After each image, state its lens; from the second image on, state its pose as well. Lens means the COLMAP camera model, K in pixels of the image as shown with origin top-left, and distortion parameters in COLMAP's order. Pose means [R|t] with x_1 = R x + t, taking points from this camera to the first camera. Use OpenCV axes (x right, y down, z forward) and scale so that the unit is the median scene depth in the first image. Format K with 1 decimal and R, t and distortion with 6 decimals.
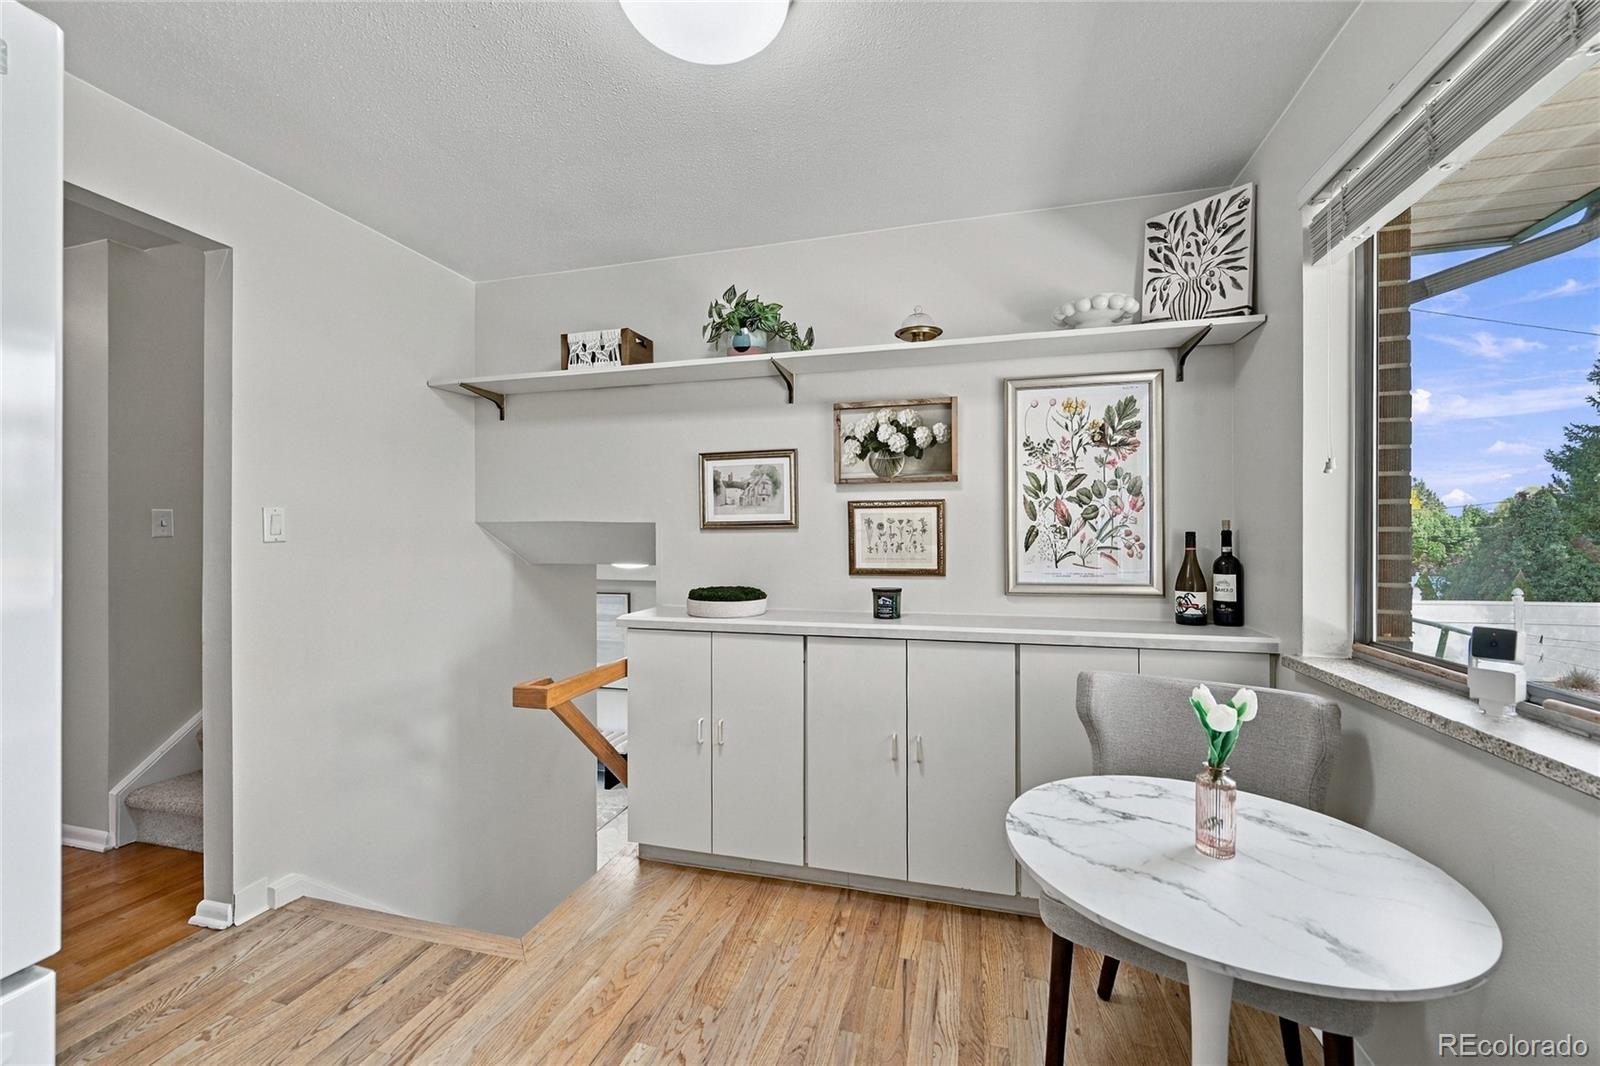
lens RADIAL K [[634.5, 0, 803.9], [0, 634.5, 534.8], [0, 0, 1]] dist [0.004575, -0.000164]
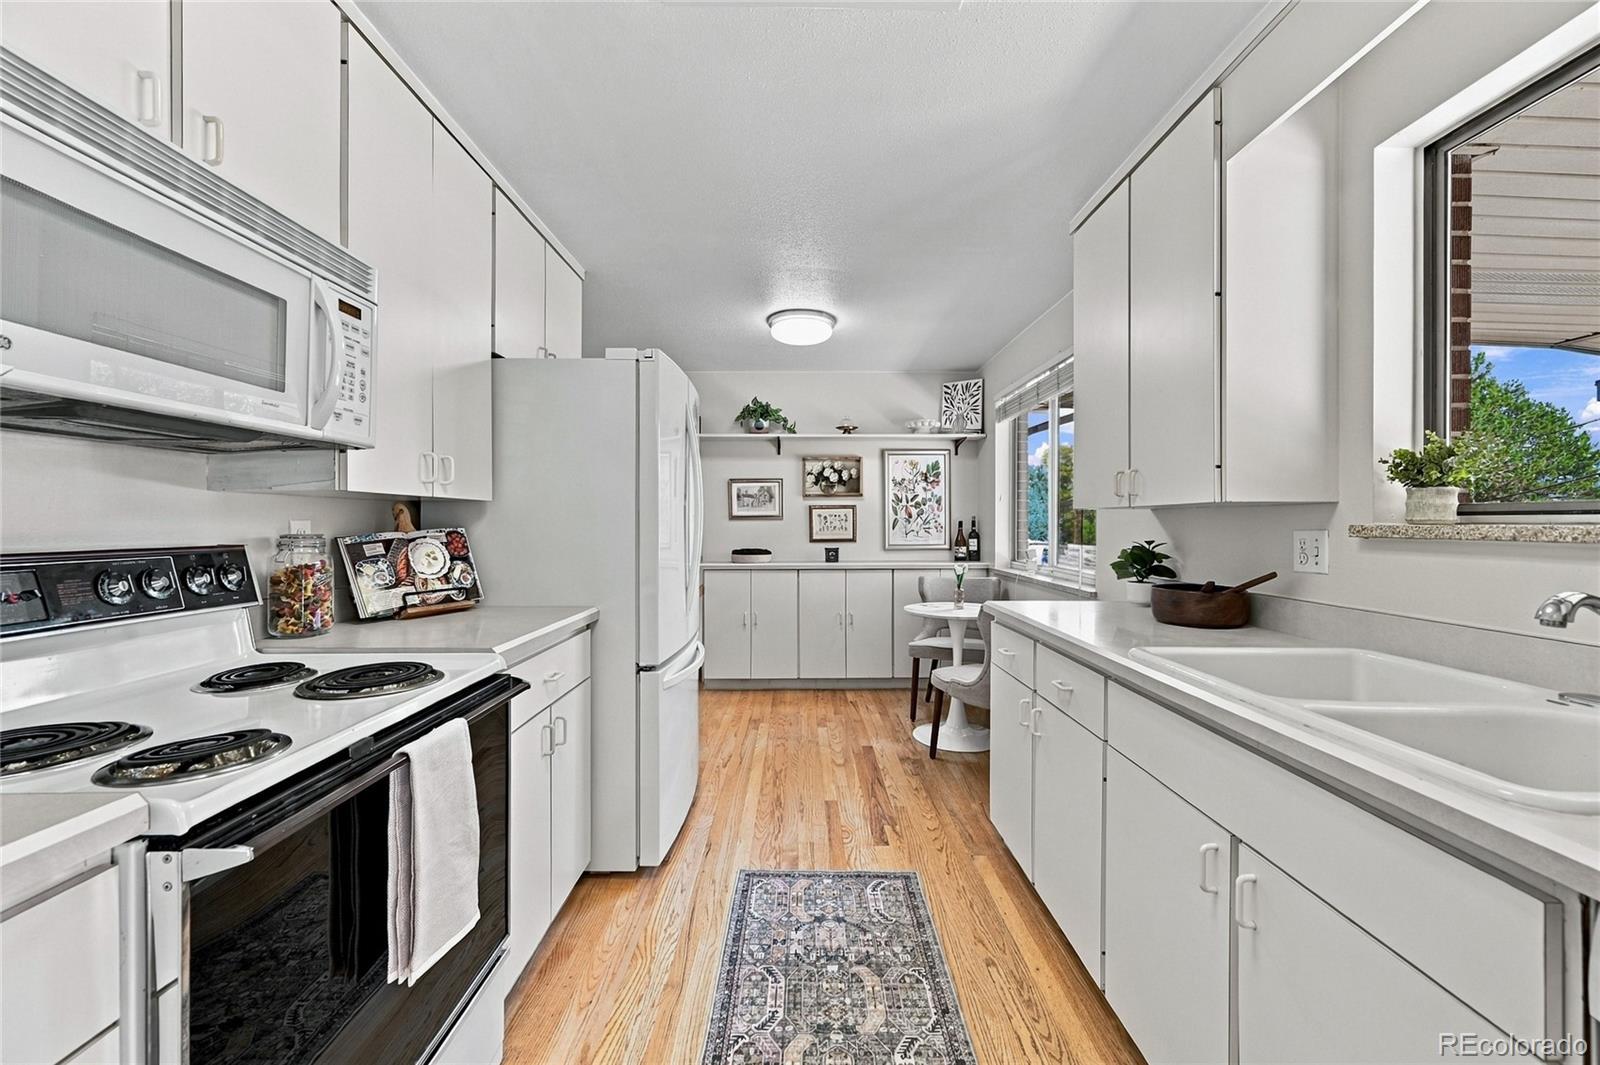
lens RADIAL K [[634.5, 0, 798.1], [0, 634.5, 527.5], [0, 0, 1]] dist [0.004575, -0.000164]
pose [[0.964363, -0.003029, 0.264566, -0.533488], [0.000367, 0.999949, 0.010112, -0.004079], [-0.264583, -0.009654, 0.964315, -0.998647]]
